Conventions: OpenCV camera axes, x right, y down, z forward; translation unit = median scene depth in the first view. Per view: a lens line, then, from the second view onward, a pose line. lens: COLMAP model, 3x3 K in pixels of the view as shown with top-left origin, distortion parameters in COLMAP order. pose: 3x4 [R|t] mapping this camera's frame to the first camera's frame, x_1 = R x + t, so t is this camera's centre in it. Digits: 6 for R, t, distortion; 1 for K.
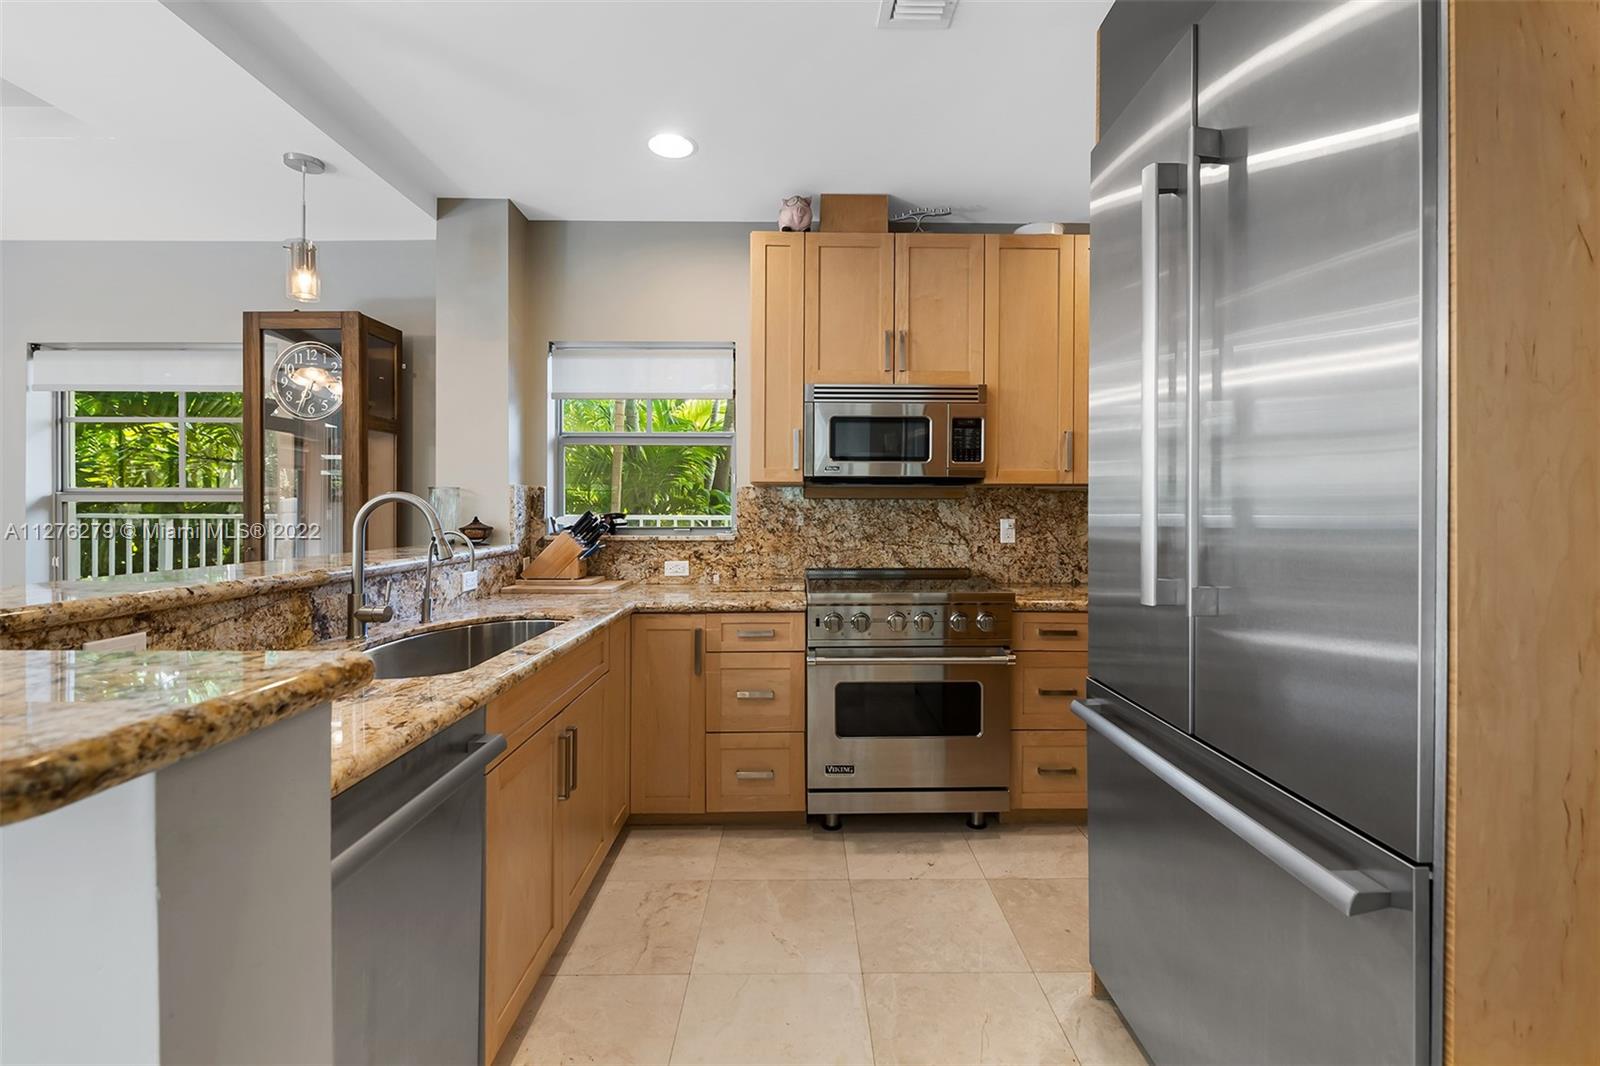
lens RADIAL K [[670.7, 0, 799.1], [0, 670.7, 513.7], [0, 0, 1]] dist [0.004041, -0.003607]
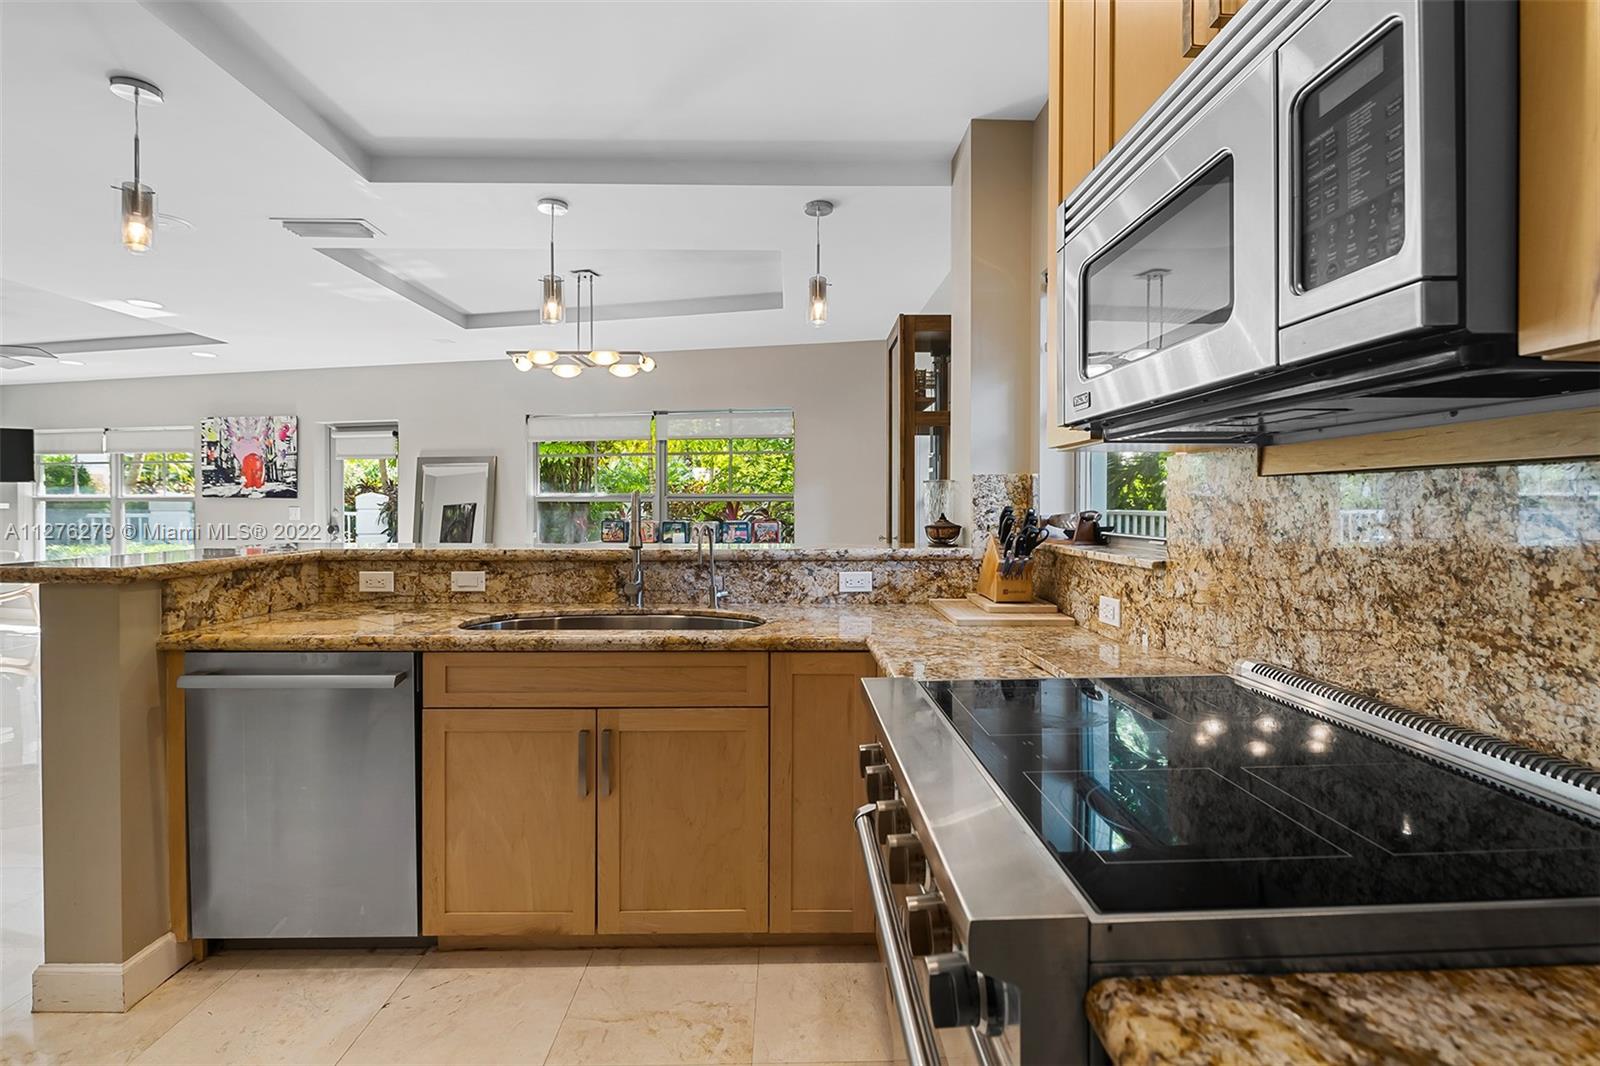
lens RADIAL K [[734.5, 0, 812.6], [0, 734.5, 513.5], [0, 0, 1]] dist [-0.002563, -0.003603]
pose [[0.030650, 0.011898, -0.999459, 0.466455], [-0.007746, 0.999902, 0.011666, -0.005049], [0.999500, 0.007384, 0.030739, 0.818512]]
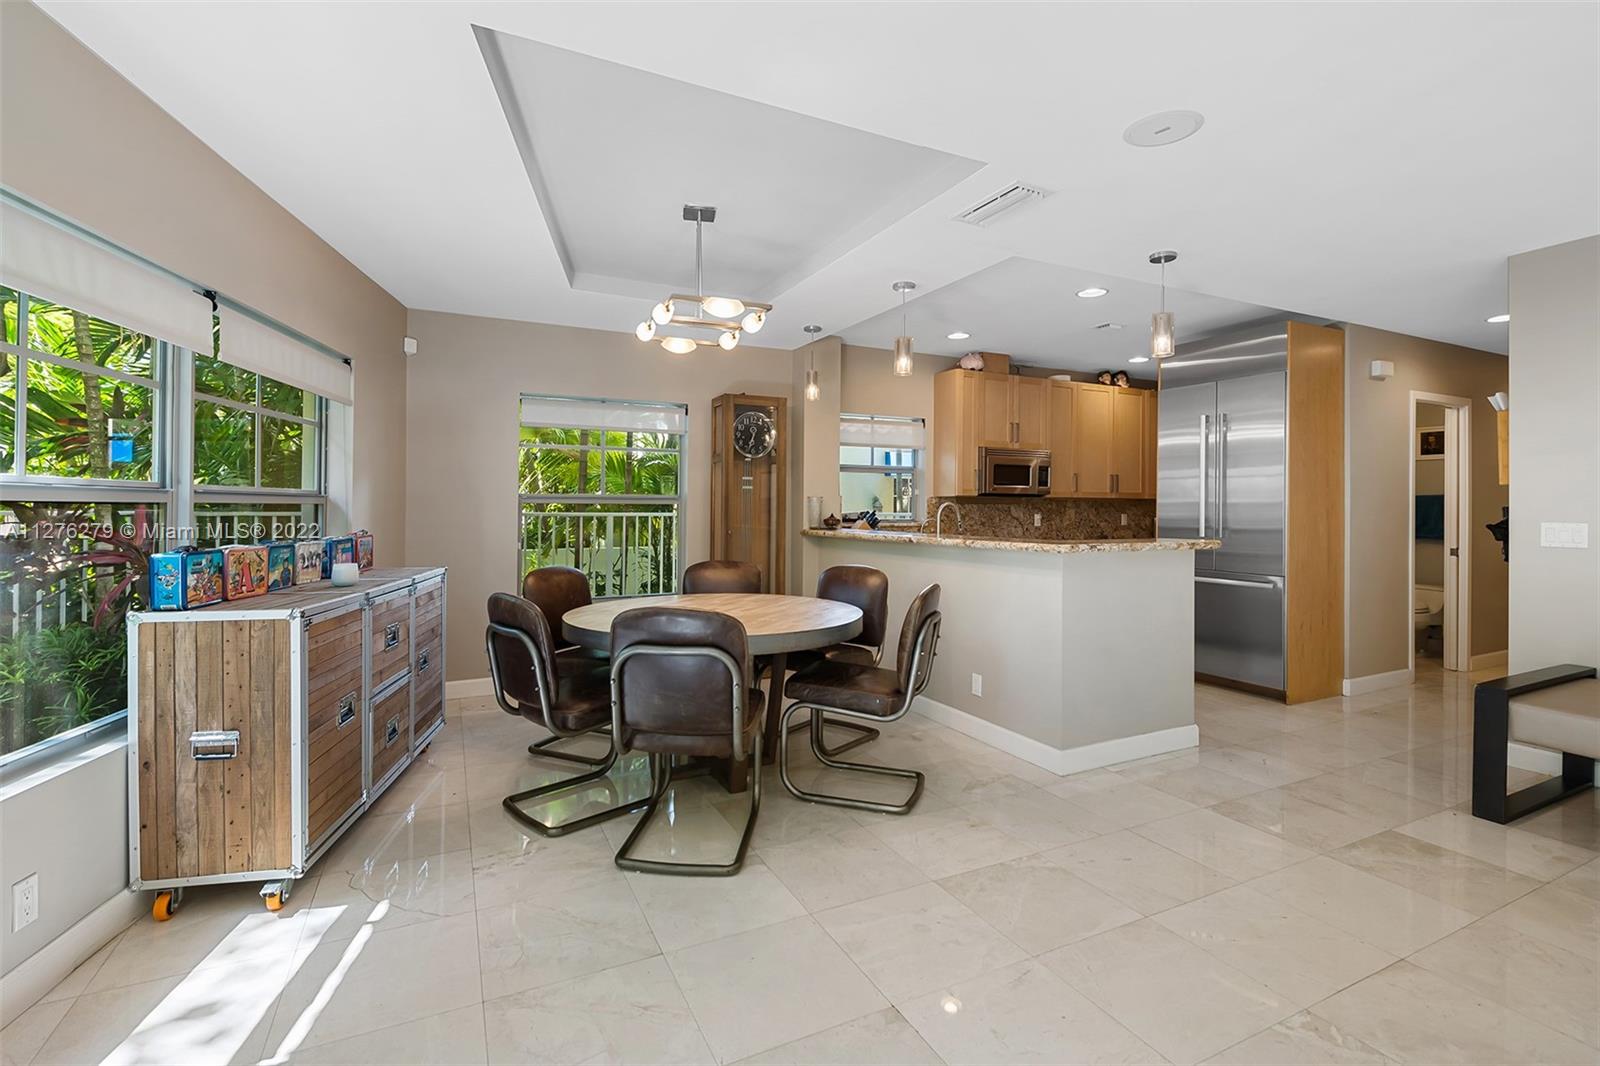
lens RADIAL K [[734.5, 0, 799.5], [0, 734.5, 511.4], [0, 0, 1]] dist [-0.002563, -0.003603]
pose [[0.899180, -0.001823, 0.437576, -1.435857], [0.002594, 0.999996, -0.001164, 0.000600], [-0.437572, 0.002182, 0.899181, -0.734001]]
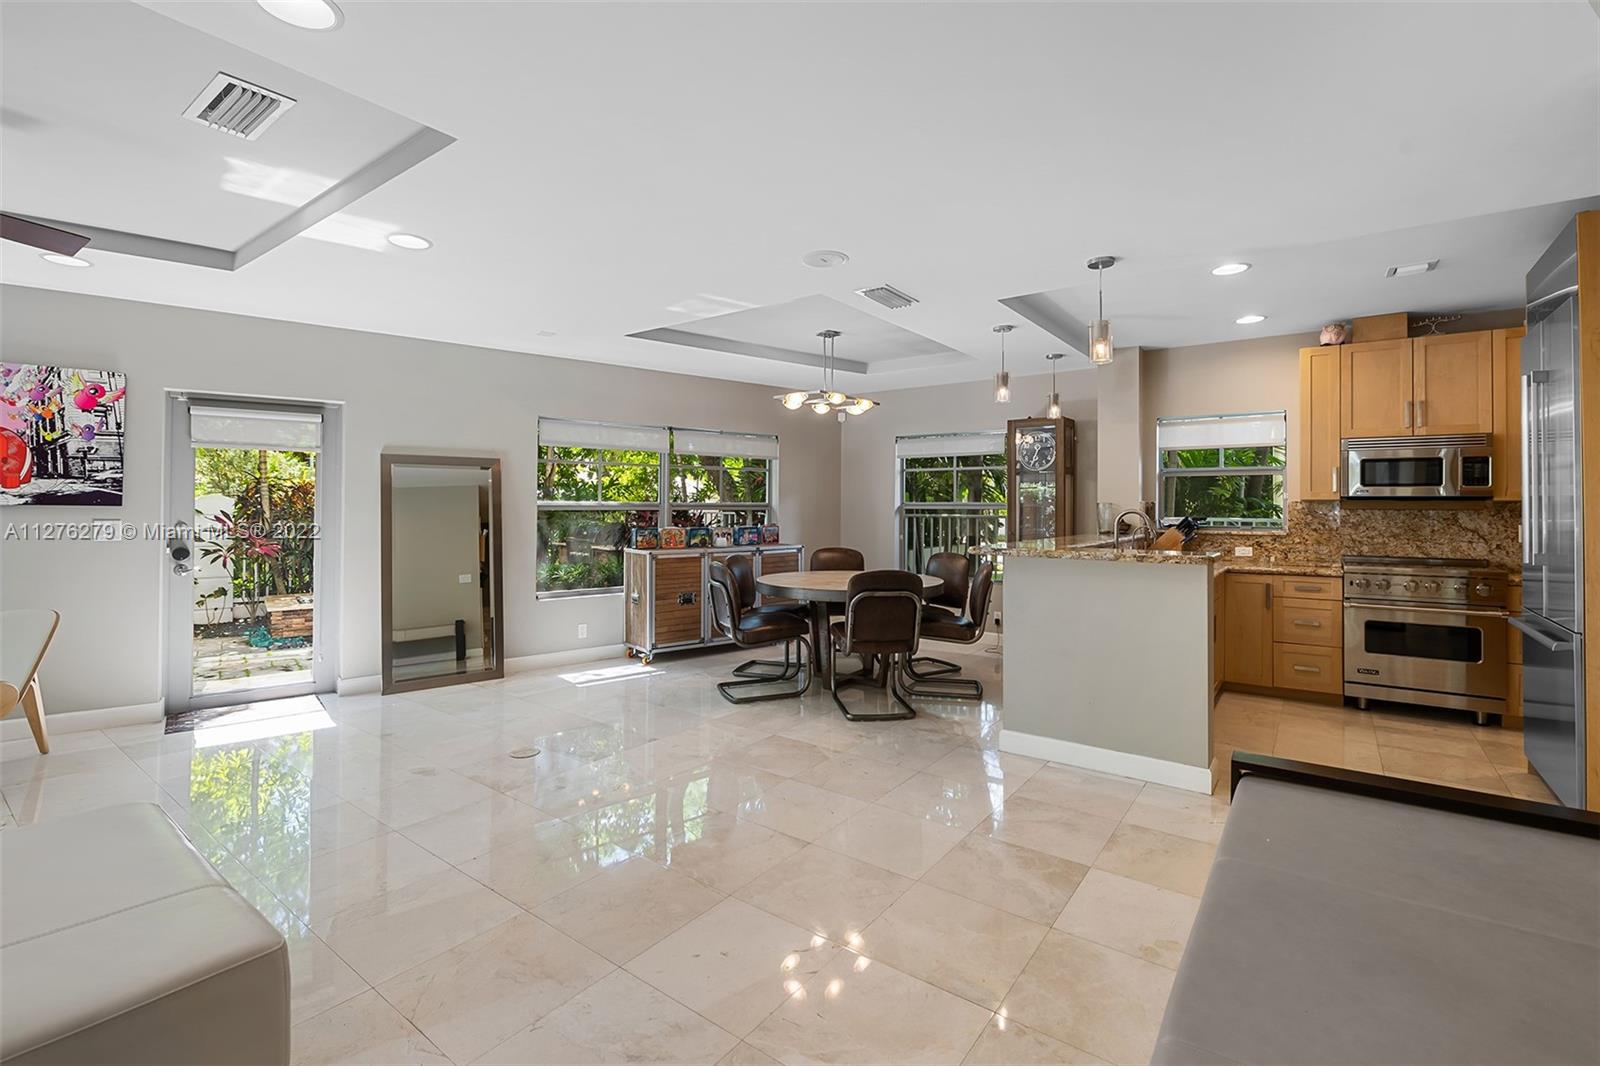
lens RADIAL K [[693.9, 0, 813.6], [0, 693.9, 501.3], [0, 0, 1]] dist [-0.011512, -0.001491]
pose [[0.802733, -0.002447, -0.596334, -0.022766], [-0.006420, 0.999898, -0.012745, -0.014263], [0.596304, 0.014060, 0.802635, -1.081986]]
